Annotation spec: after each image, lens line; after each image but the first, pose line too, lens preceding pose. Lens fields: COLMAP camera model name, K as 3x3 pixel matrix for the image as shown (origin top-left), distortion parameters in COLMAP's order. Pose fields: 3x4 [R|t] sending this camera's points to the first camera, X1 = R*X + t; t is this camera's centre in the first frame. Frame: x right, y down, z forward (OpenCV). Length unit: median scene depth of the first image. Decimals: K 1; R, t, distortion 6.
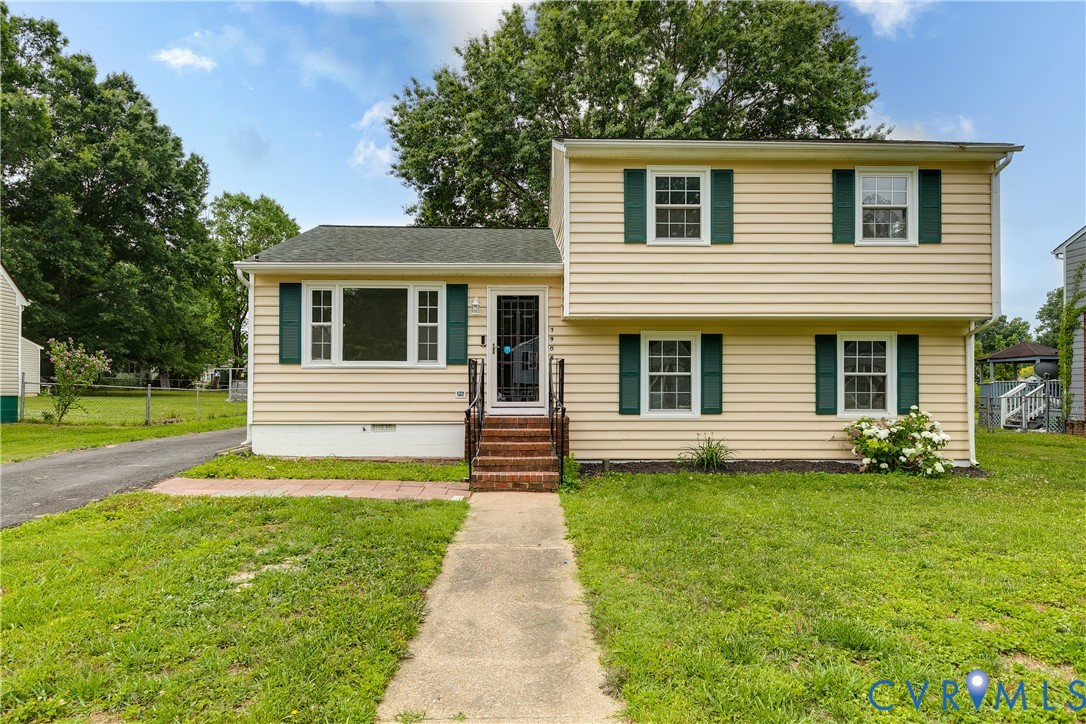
lens RADIAL K [[609.4, 0, 543.0], [0, 609.4, 370.6], [0, 0, 1]] dist [0.004000, 0.000612]
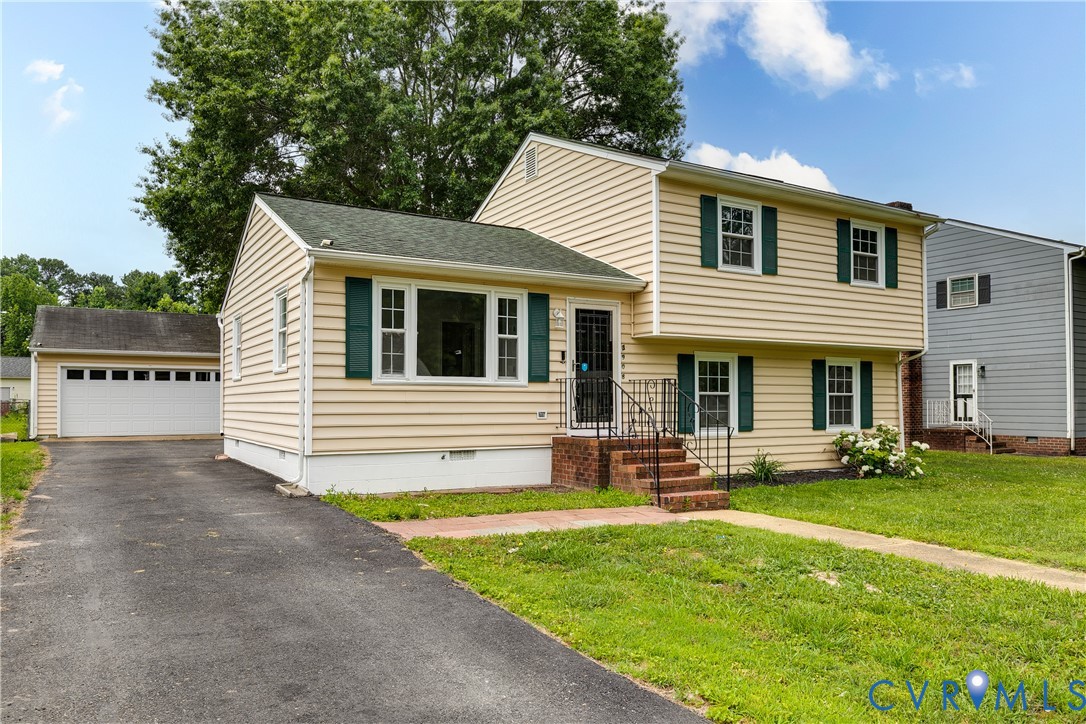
lens RADIAL K [[770.0, 0, 538.3], [0, 770.0, 366.2], [0, 0, 1]] dist [0.001405, -0.002466]
pose [[0.872414, 0.022380, 0.488255, -0.697645], [-0.010082, 0.999563, -0.027803, -0.001546], [-0.488664, 0.019333, 0.872258, 0.002855]]
